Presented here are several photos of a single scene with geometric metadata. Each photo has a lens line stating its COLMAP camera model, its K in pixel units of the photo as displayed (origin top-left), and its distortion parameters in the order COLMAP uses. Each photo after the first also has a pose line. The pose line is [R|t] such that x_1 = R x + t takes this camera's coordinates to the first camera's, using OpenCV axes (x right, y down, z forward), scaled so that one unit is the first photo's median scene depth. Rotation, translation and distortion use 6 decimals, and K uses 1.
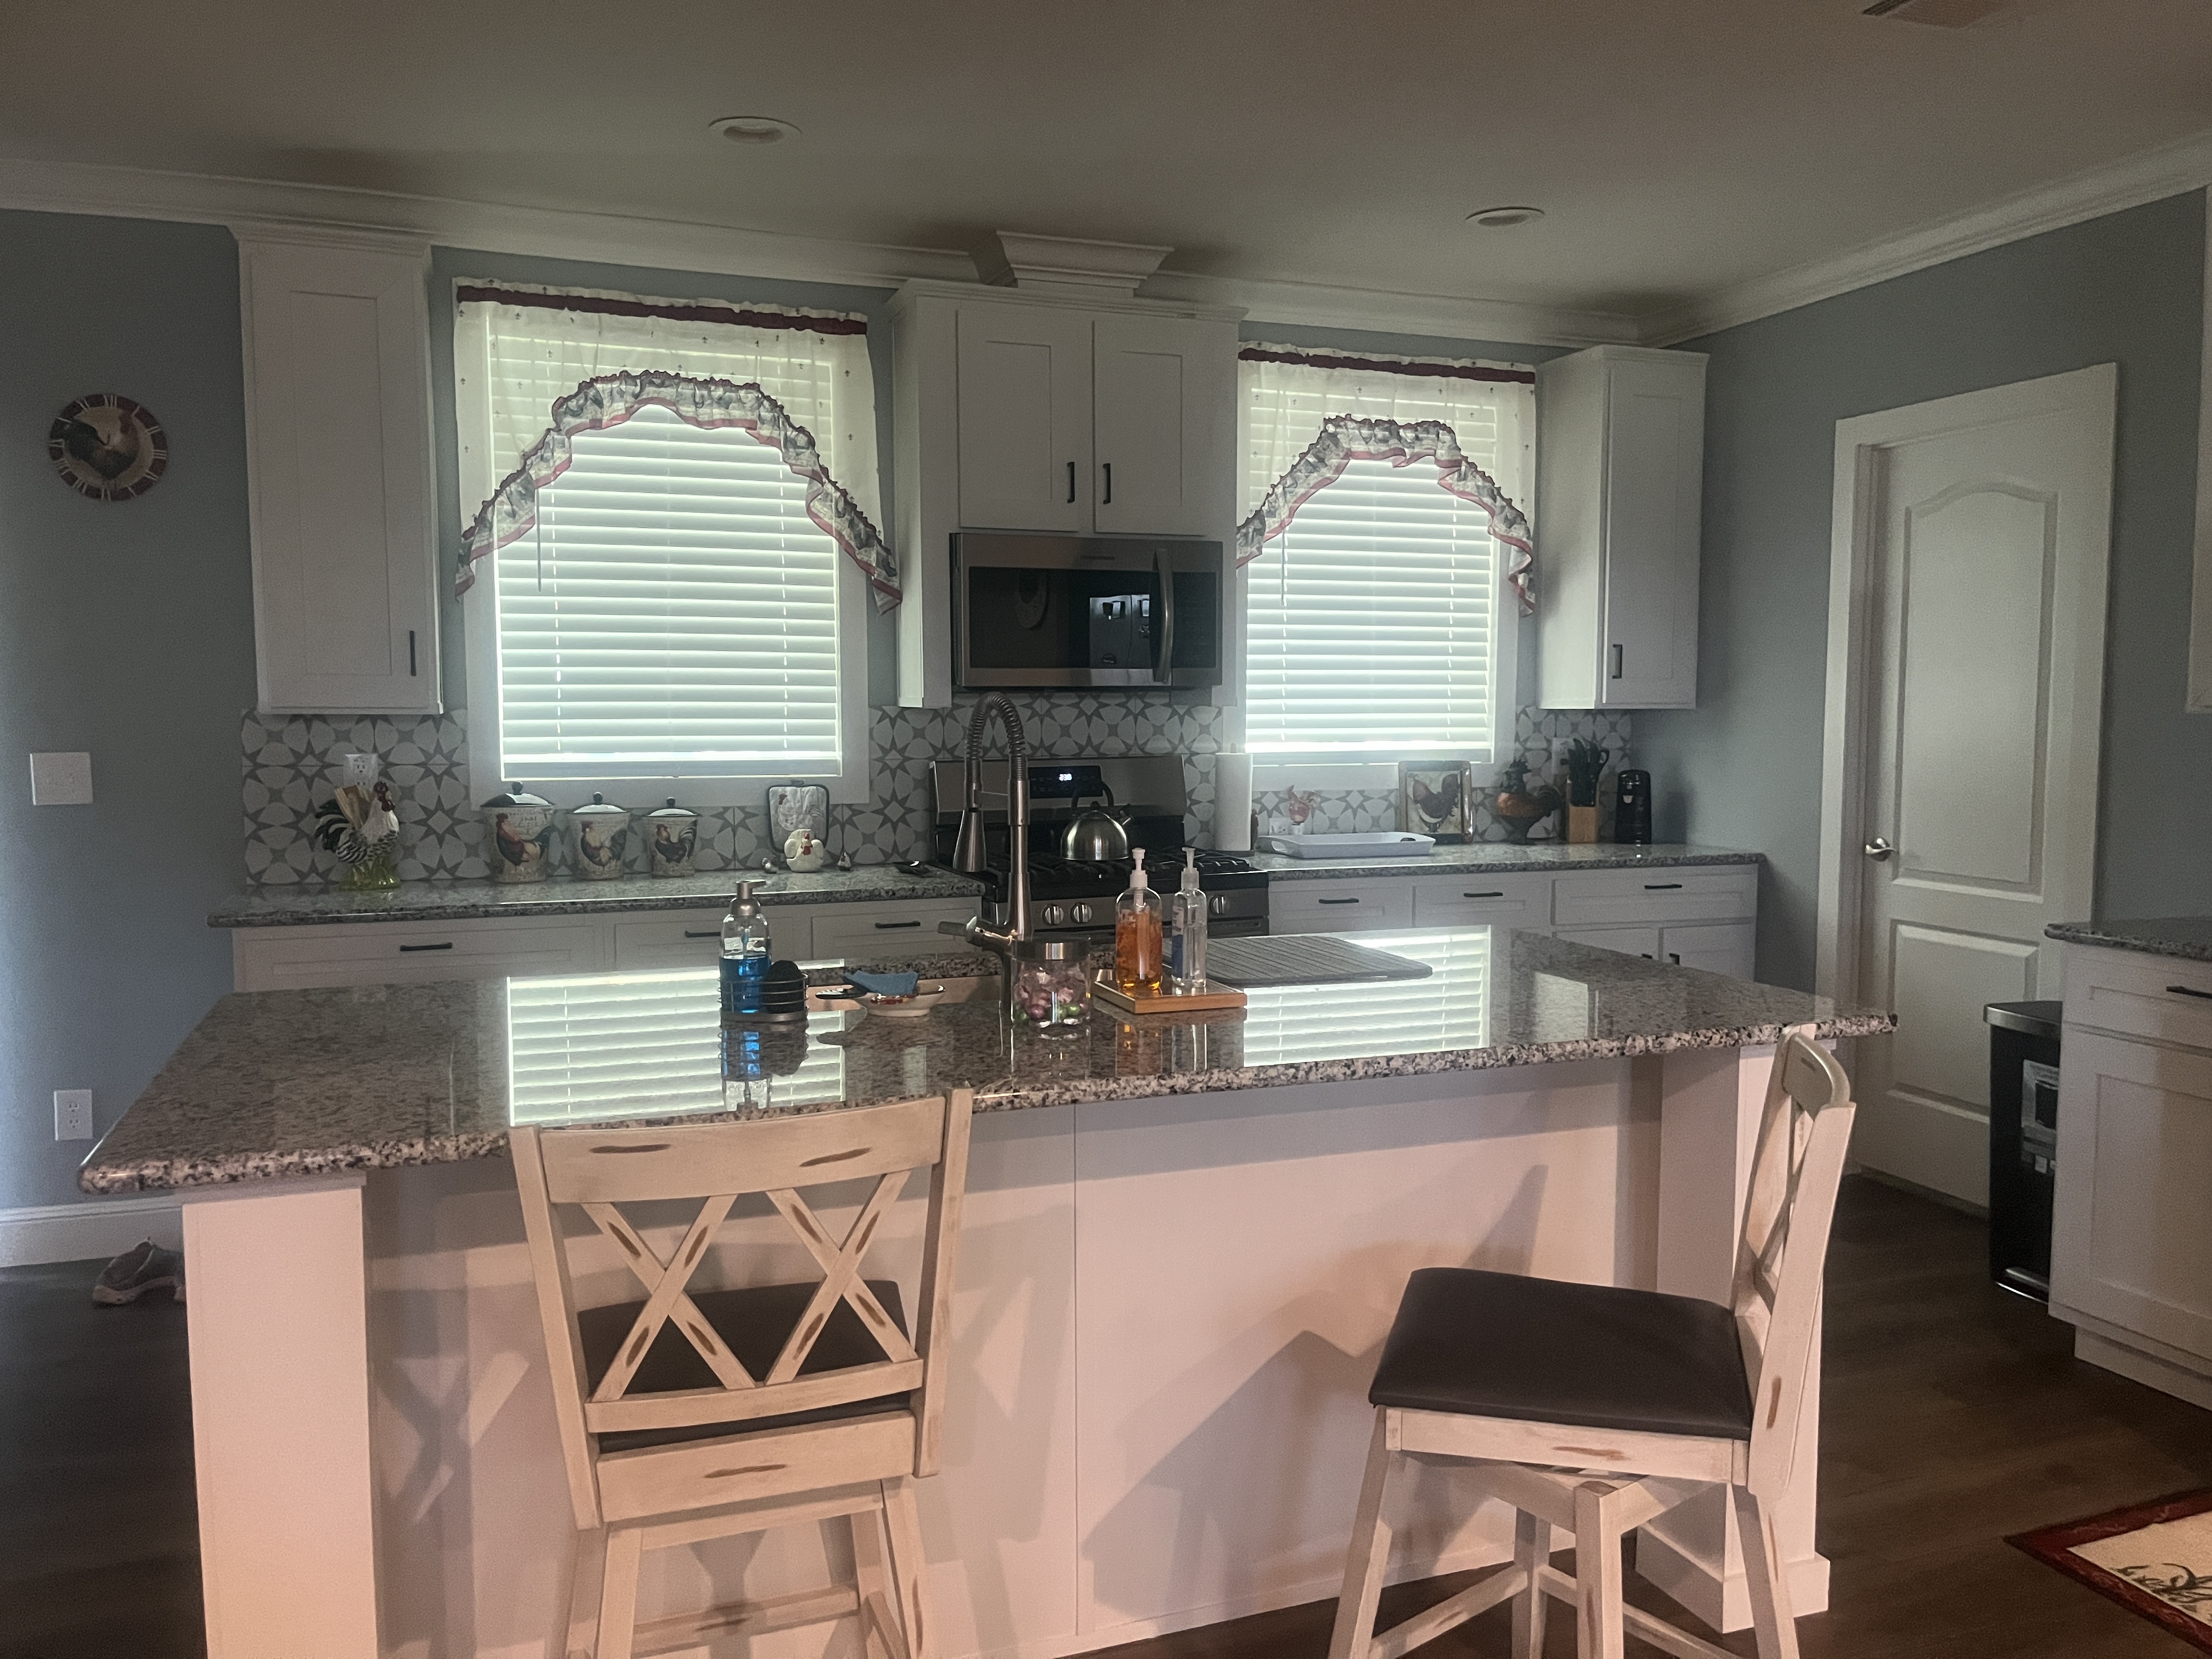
lens RADIAL K [[1666.7, 0, 1101.9], [0, 1666.7, 836.0], [0, 0, 1]] dist [0.053781, -0.079976]
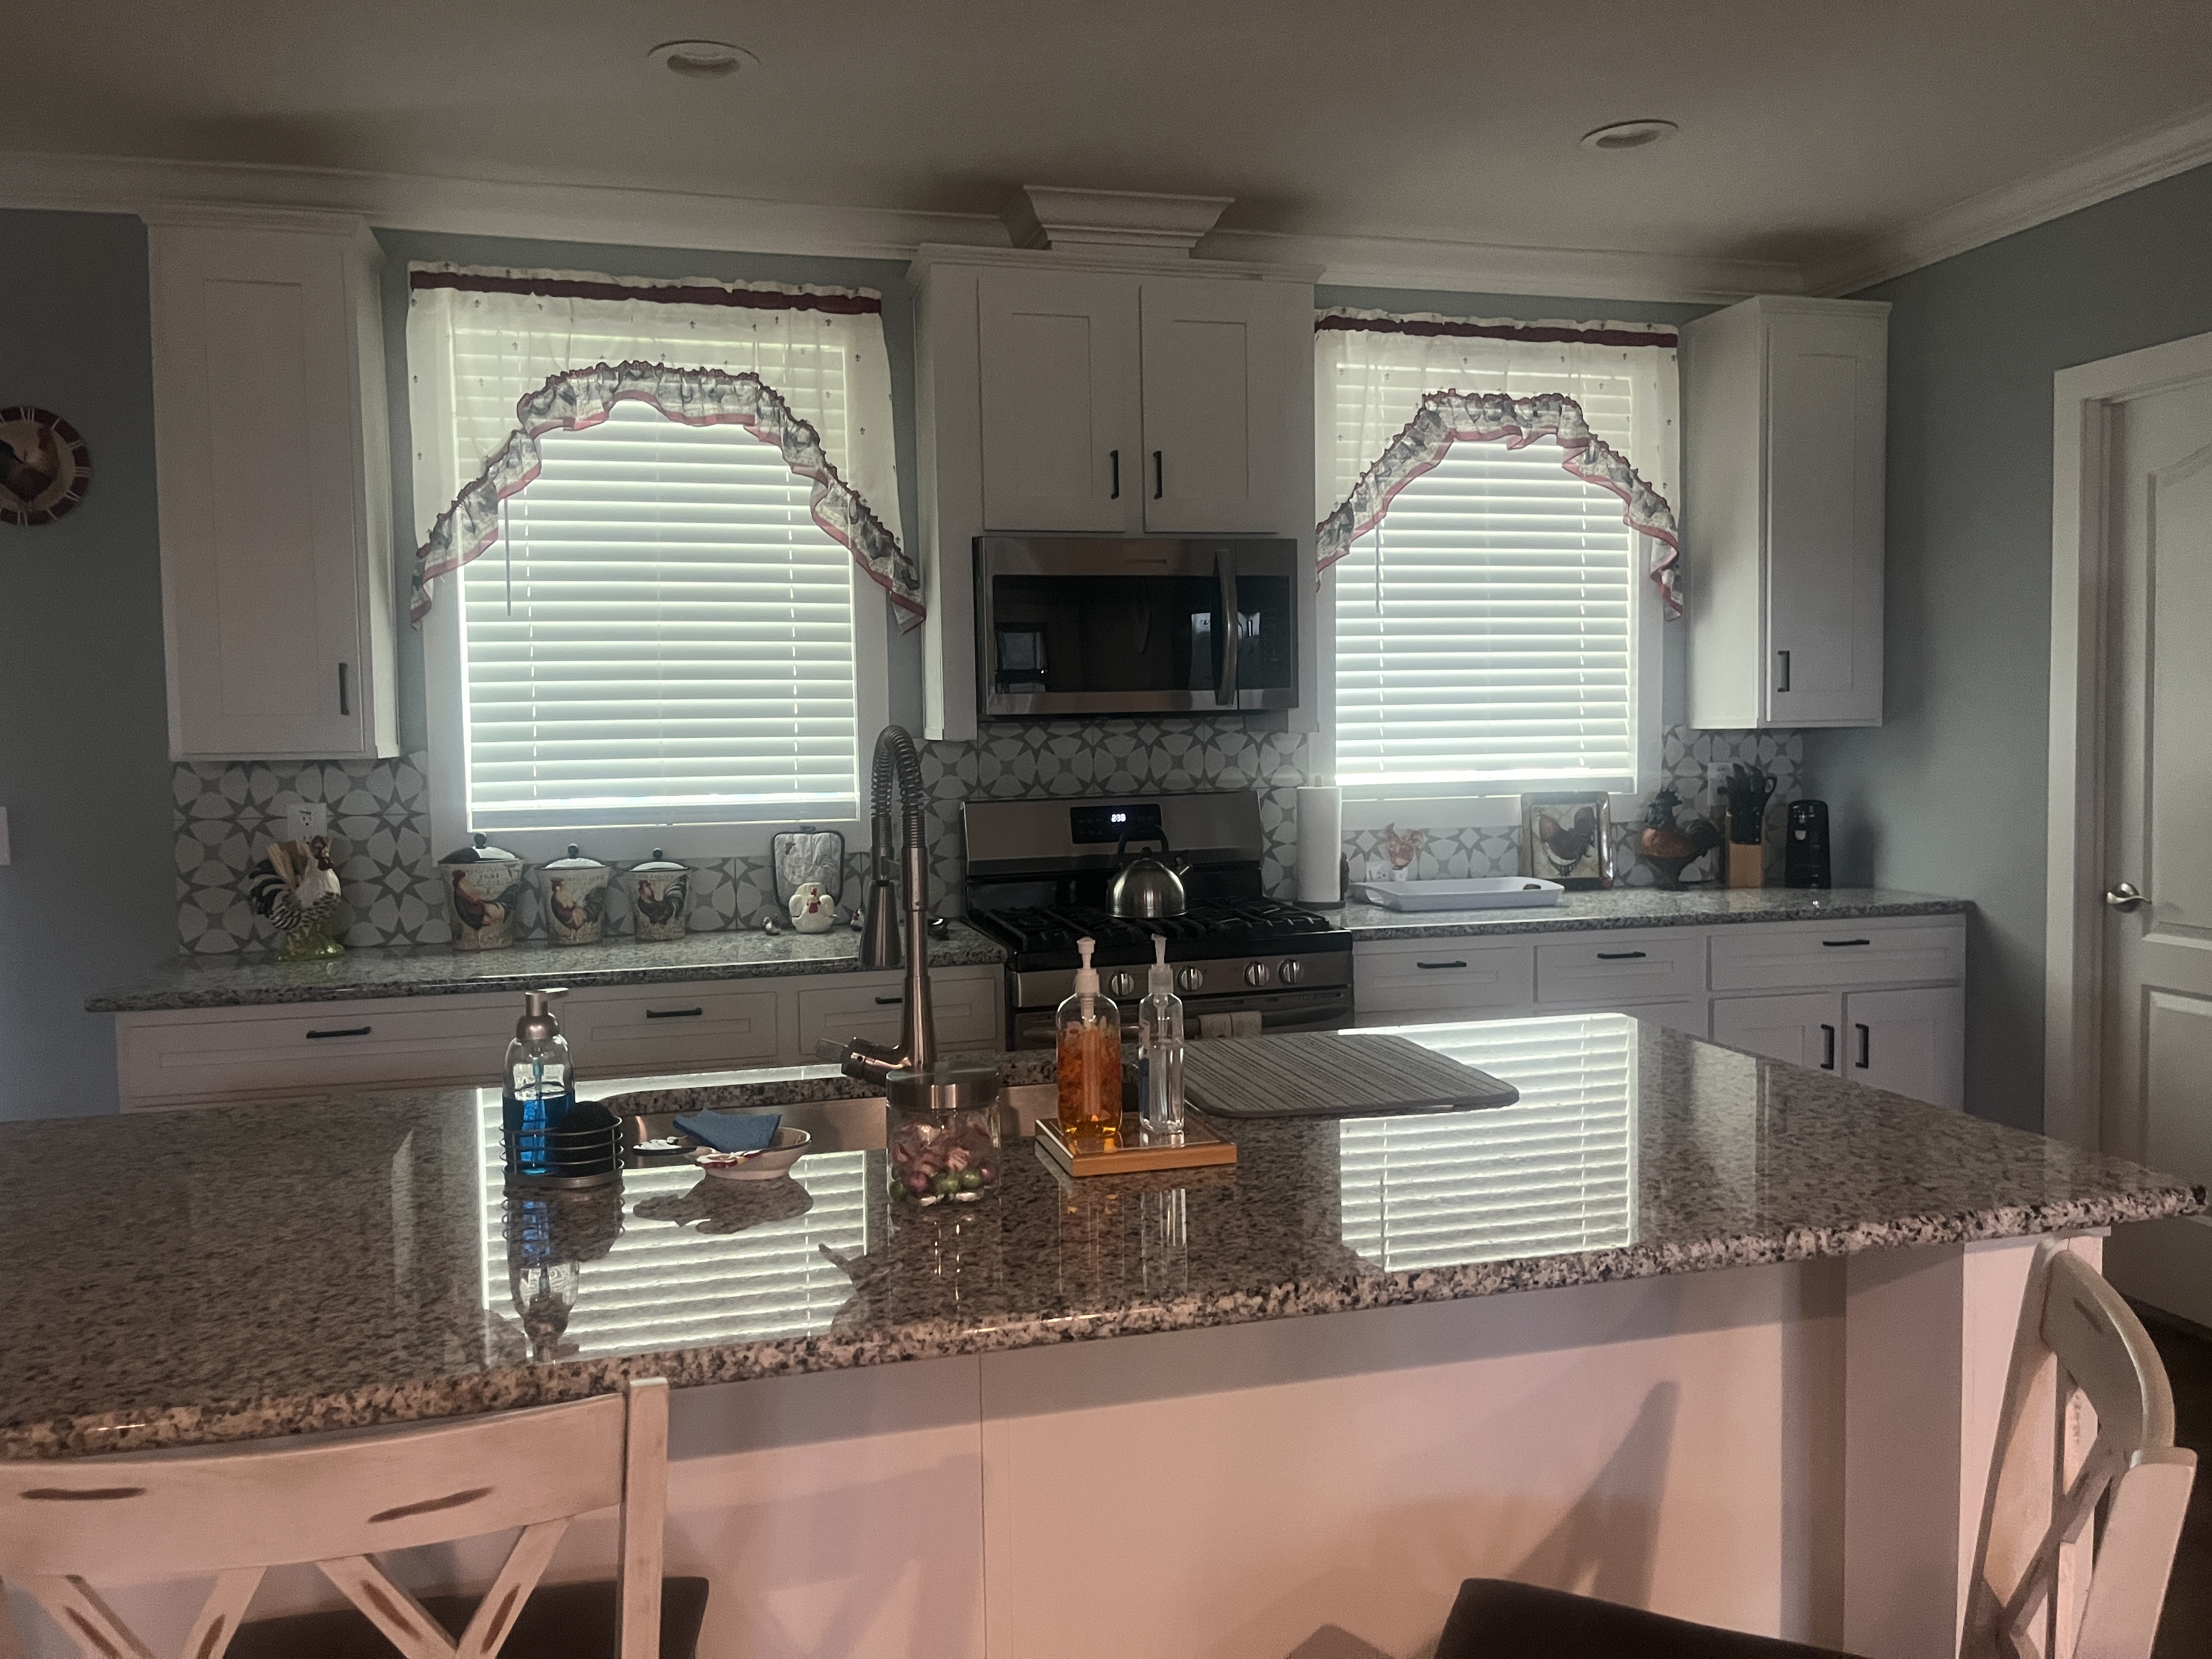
lens RADIAL K [[1664.8, 0, 1100.9], [0, 1664.8, 815.4], [0, 0, 1]] dist [0.040664, -0.052602]
pose [[0.995236, -0.011451, -0.096824, 0.054545], [0.008948, 0.999615, -0.026245, -0.015117], [0.097087, 0.025254, 0.994955, 0.154963]]
